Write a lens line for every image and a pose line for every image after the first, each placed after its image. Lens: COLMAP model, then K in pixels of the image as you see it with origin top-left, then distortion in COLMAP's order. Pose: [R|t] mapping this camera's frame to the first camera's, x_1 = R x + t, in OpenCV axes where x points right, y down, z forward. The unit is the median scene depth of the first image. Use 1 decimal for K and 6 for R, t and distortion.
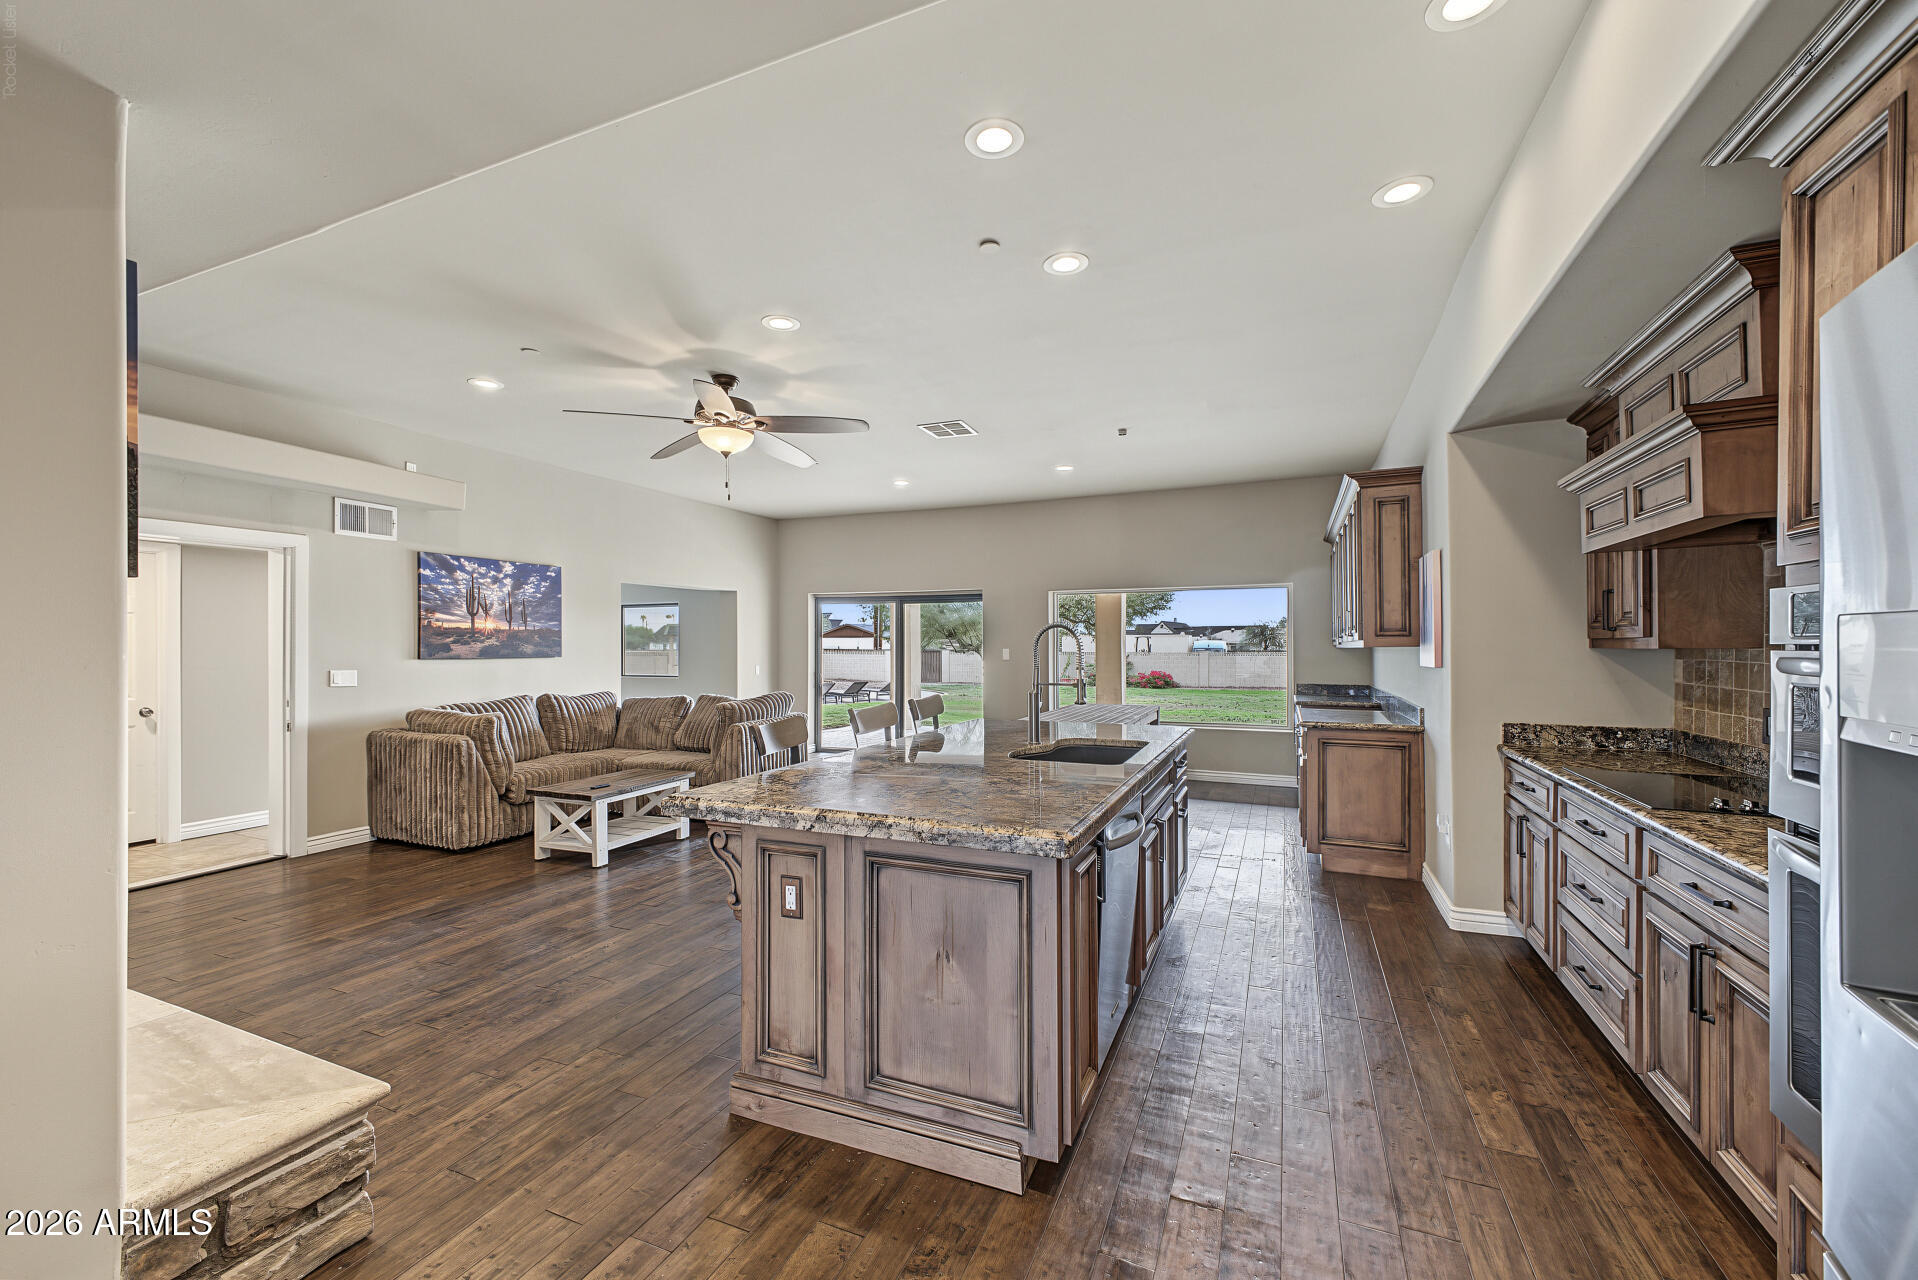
lens RADIAL K [[759.4, 0, 948.2], [0, 759.4, 643.4], [0, 0, 1]] dist [0.014334, -0.000169]
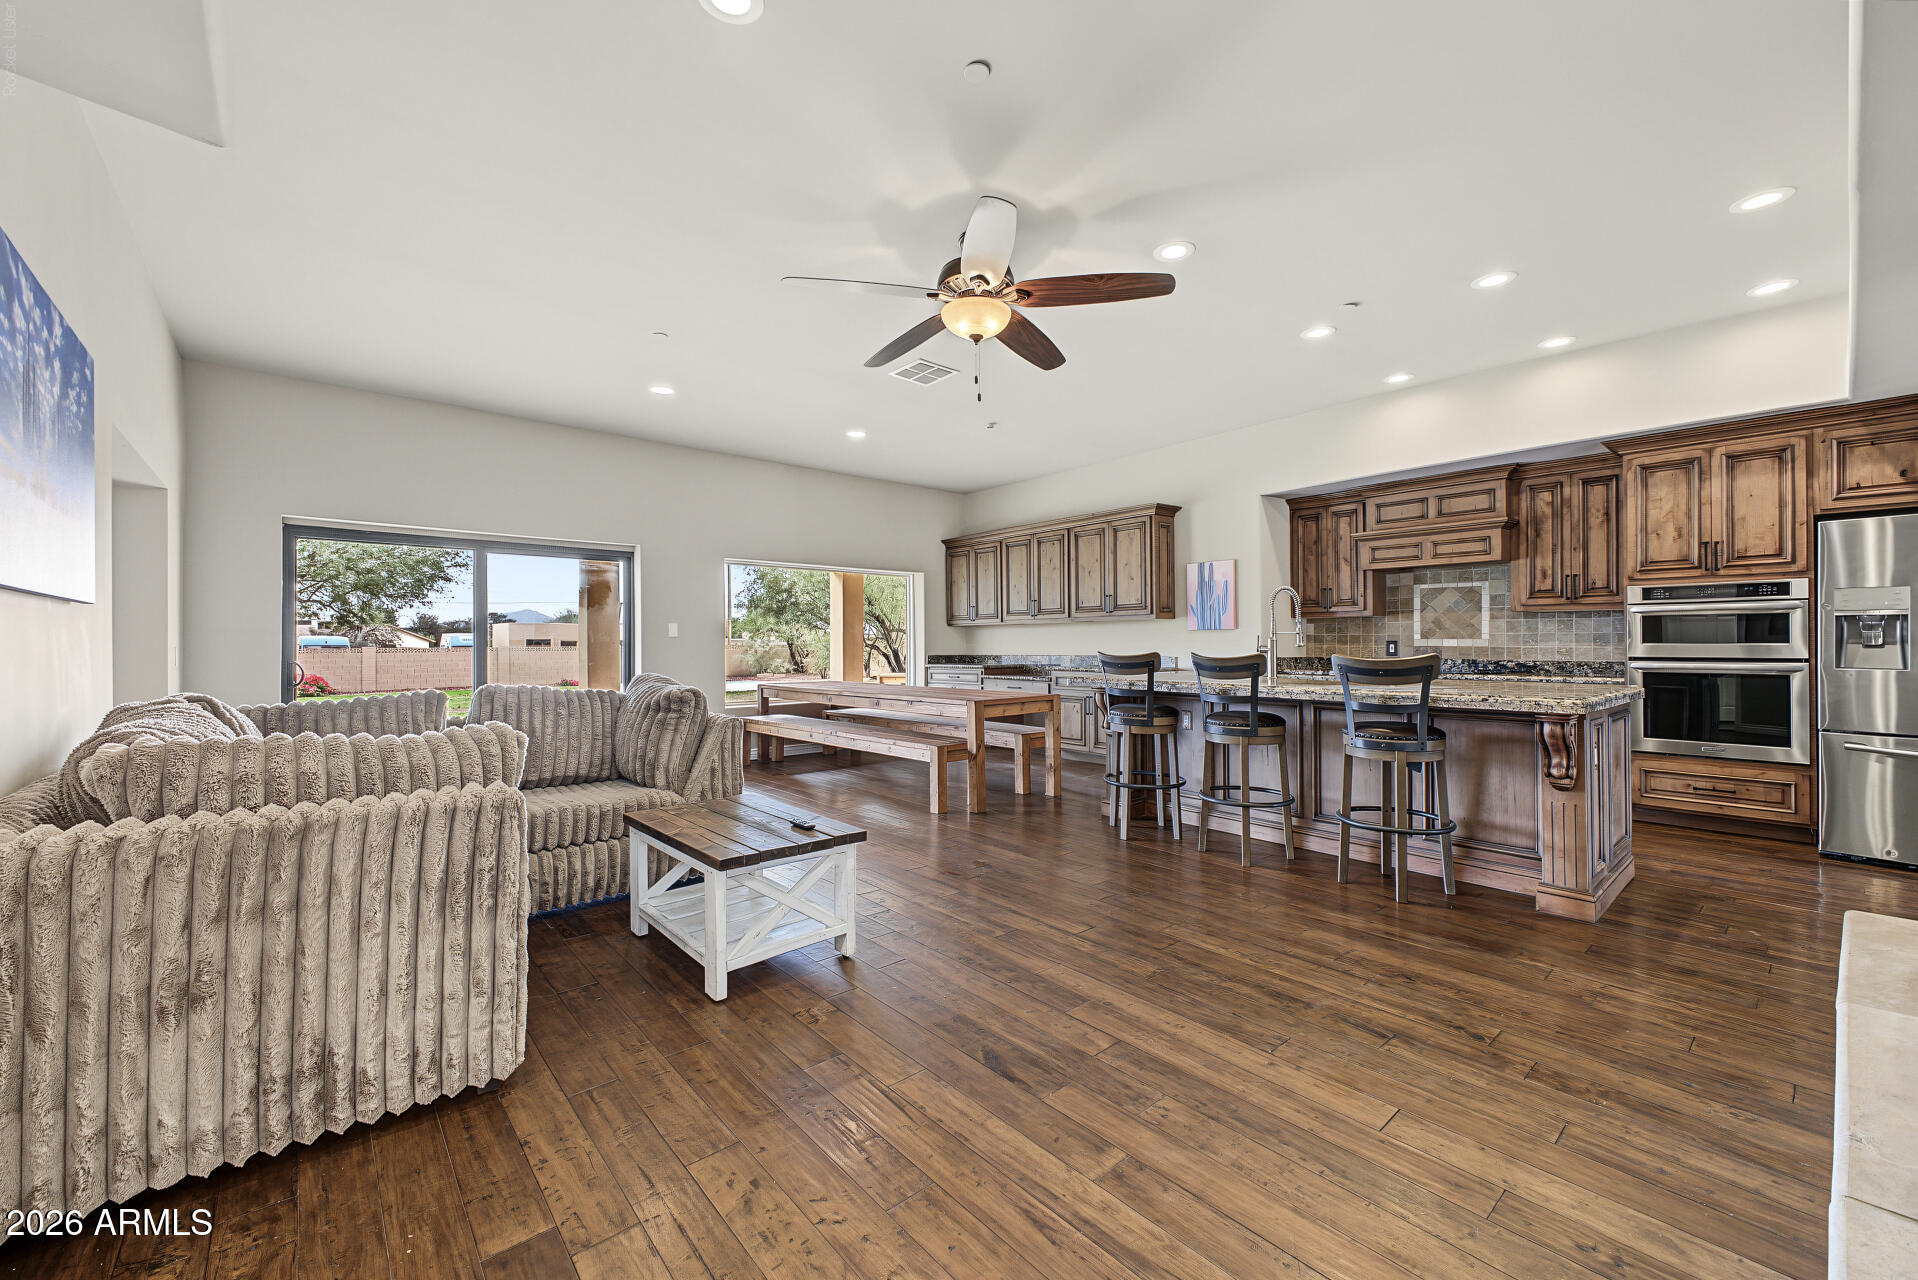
lens RADIAL K [[759.4, 0, 948.2], [0, 759.4, 643.4], [0, 0, 1]] dist [0.014334, -0.000169]
pose [[0.437562, 0.001964, 0.899186, -1.271818], [-0.001611, 0.999998, -0.001400, 0.070463], [-0.899187, -0.000836, 0.437564, 0.897857]]
